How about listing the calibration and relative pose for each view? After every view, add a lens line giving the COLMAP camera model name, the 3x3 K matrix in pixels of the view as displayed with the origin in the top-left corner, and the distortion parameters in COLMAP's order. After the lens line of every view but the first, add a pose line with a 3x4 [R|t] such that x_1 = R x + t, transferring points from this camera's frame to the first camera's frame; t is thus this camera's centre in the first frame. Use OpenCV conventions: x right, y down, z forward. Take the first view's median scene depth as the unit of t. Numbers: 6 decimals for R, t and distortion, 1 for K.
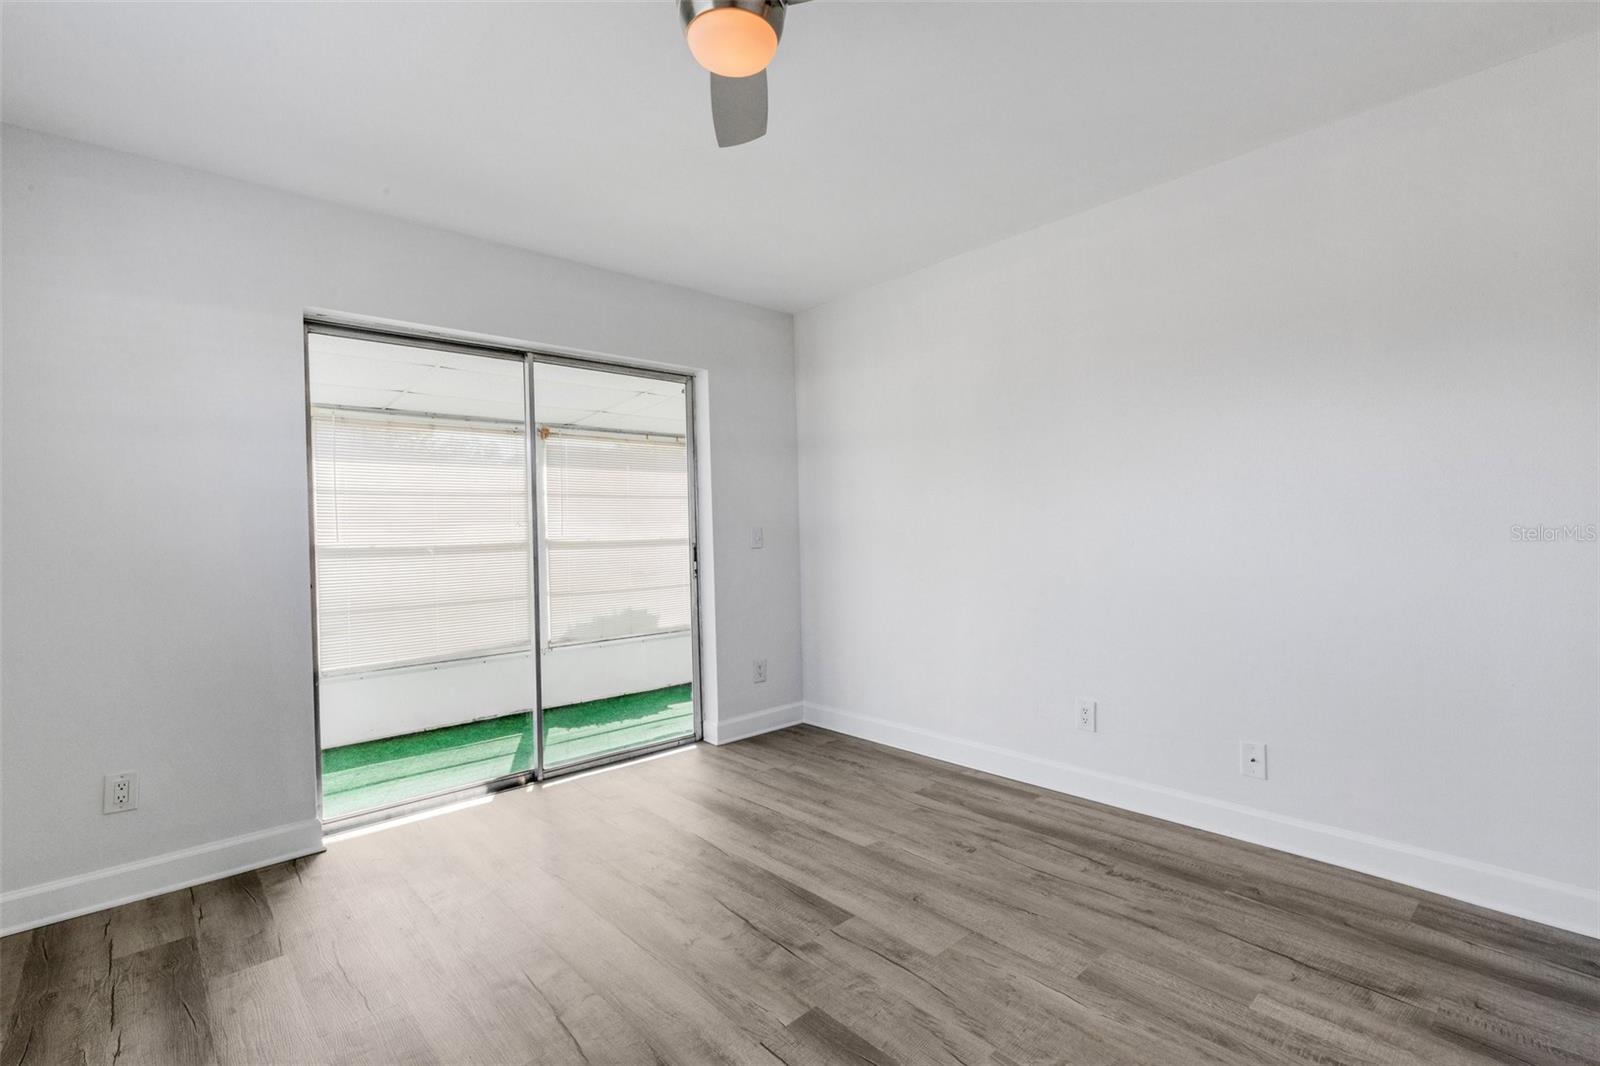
lens RADIAL K [[731.7, 0, 802.7], [0, 731.7, 531.2], [0, 0, 1]] dist [0.007738, -0.000271]
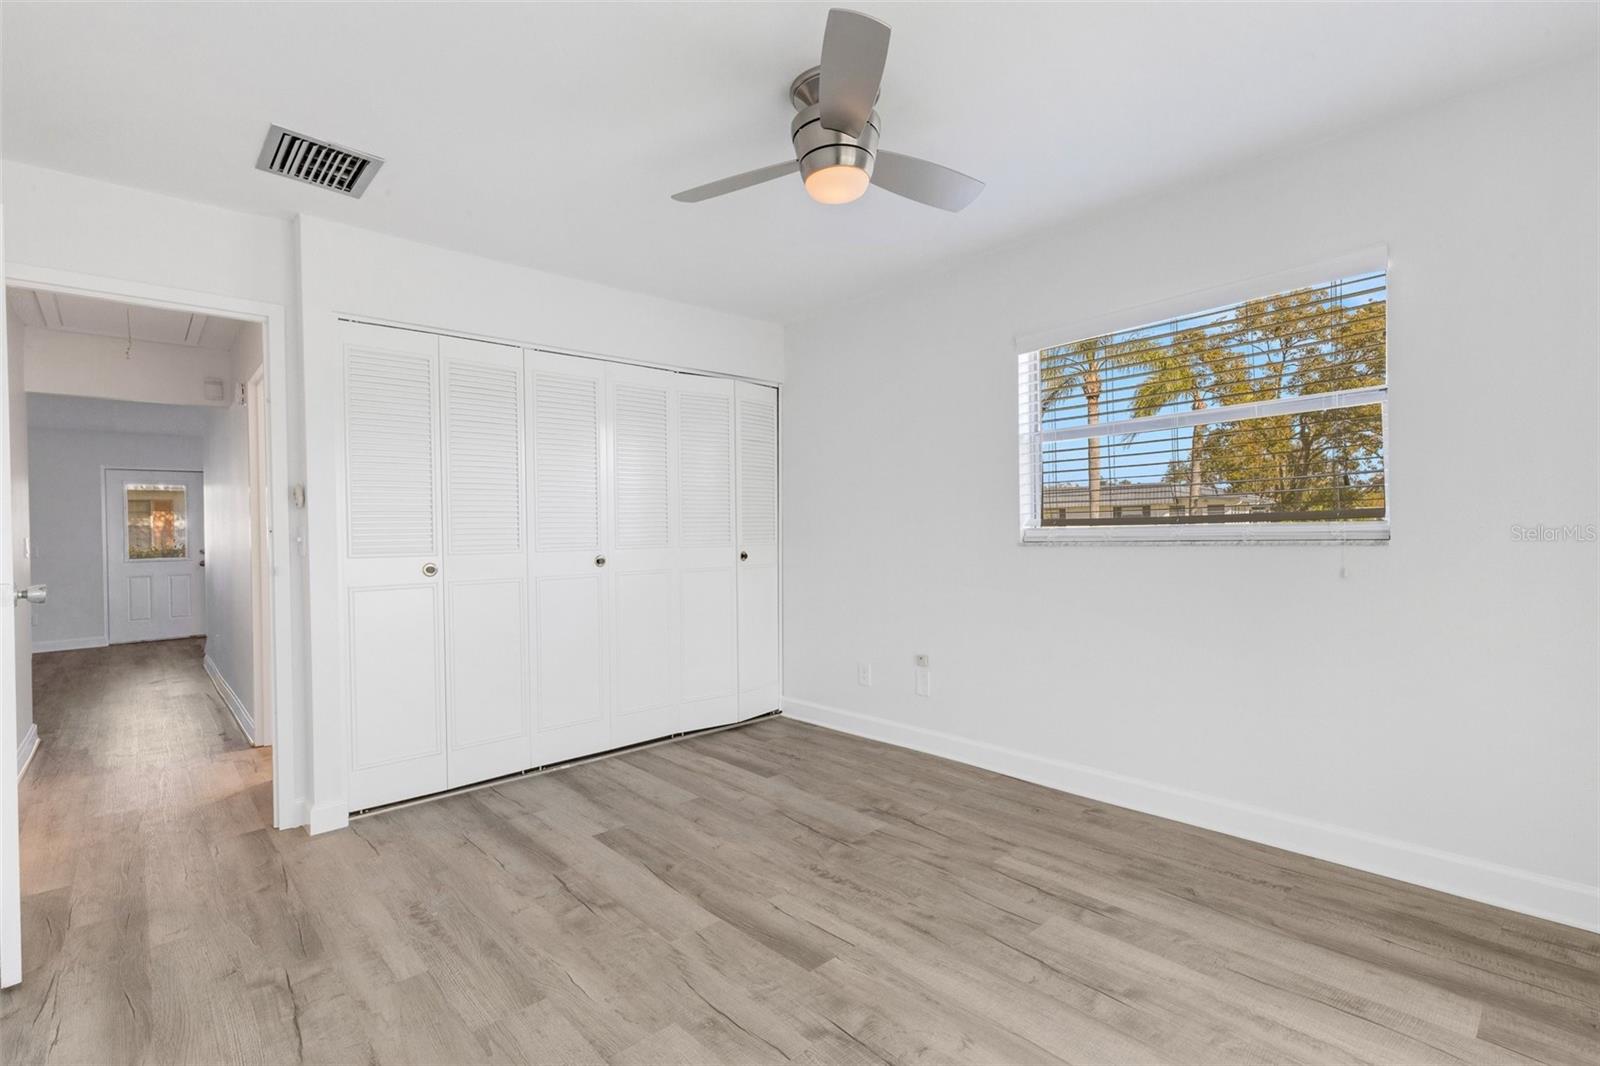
lens RADIAL K [[731.7, 0, 802.7], [0, 731.7, 531.2], [0, 0, 1]] dist [0.007738, -0.000271]
pose [[-0.999071, 0.042796, -0.004993, 0.004356], [0.042748, 0.999043, 0.009304, -0.010809], [0.005387, 0.009082, -0.999944, 1.582360]]
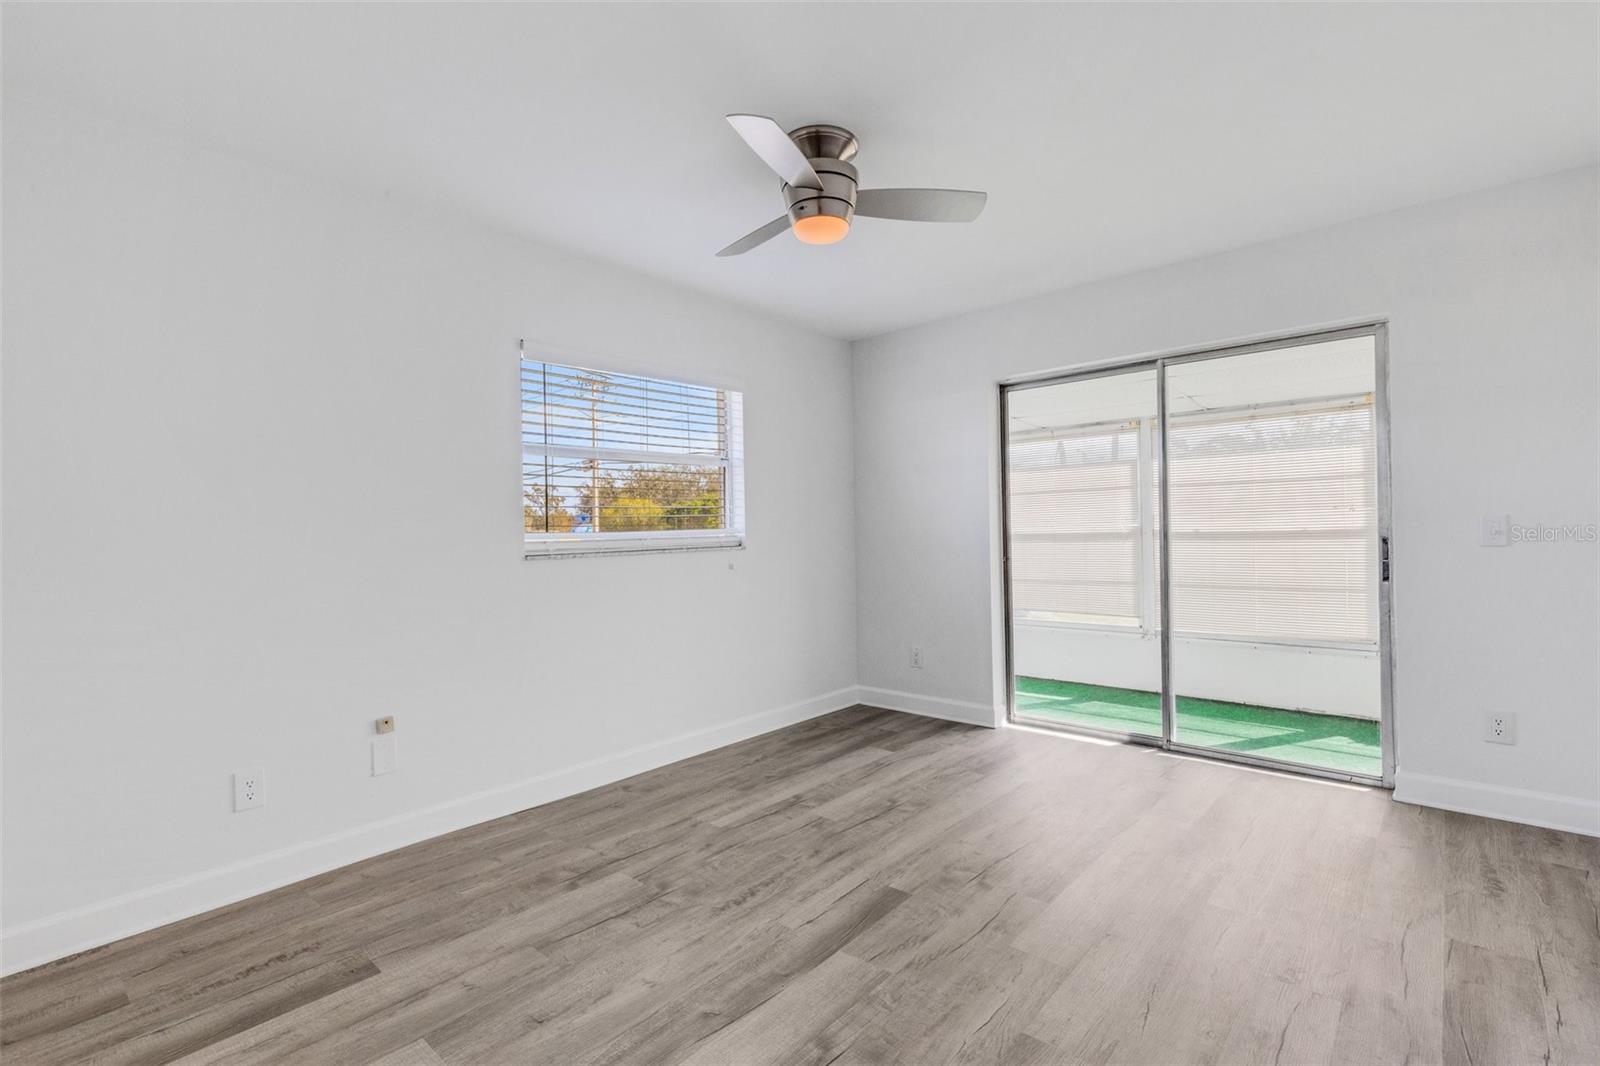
lens RADIAL K [[731.7, 0, 802.7], [0, 731.7, 531.2], [0, 0, 1]] dist [0.007738, -0.000271]
pose [[0.104601, 0.021117, -0.994290, 0.982143], [0.014448, 0.999637, 0.022750, -0.028175], [0.994409, -0.016745, 0.104258, 0.515520]]
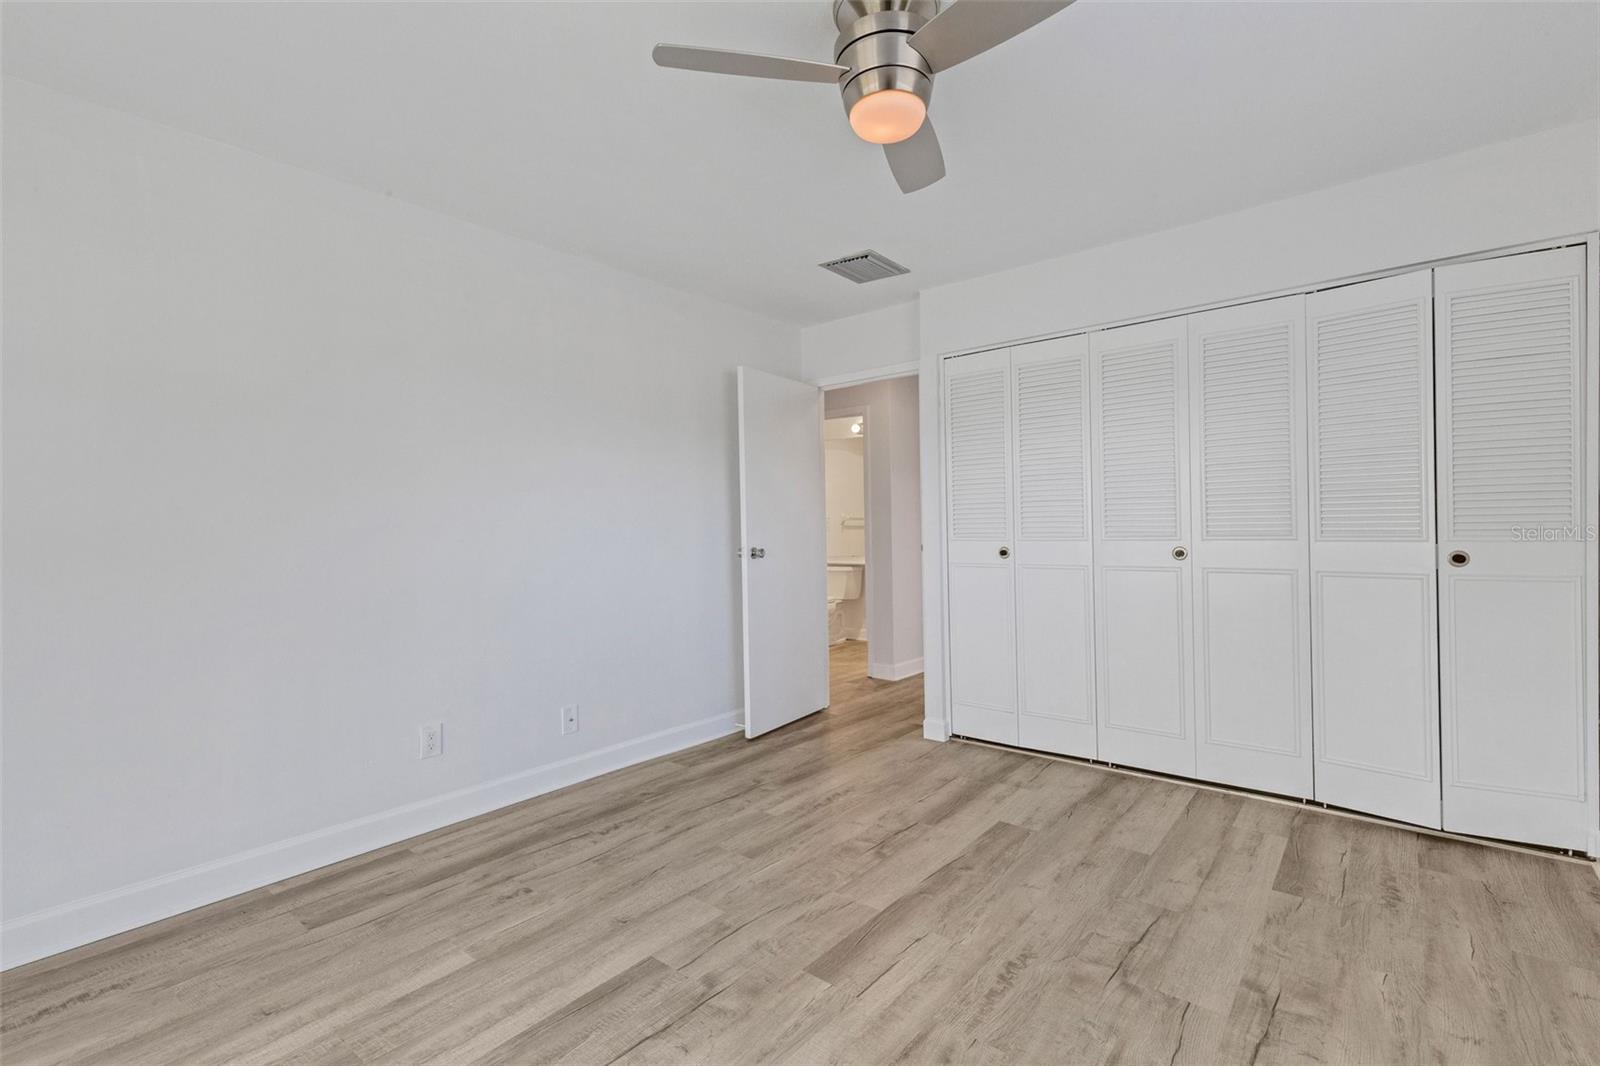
lens RADIAL K [[731.7, 0, 802.7], [0, 731.7, 531.2], [0, 0, 1]] dist [0.007738, -0.000271]
pose [[-0.143897, 0.020134, 0.989388, -0.810430], [0.025155, 0.999544, -0.016682, 0.014335], [-0.989273, 0.022488, -0.144338, 0.868484]]
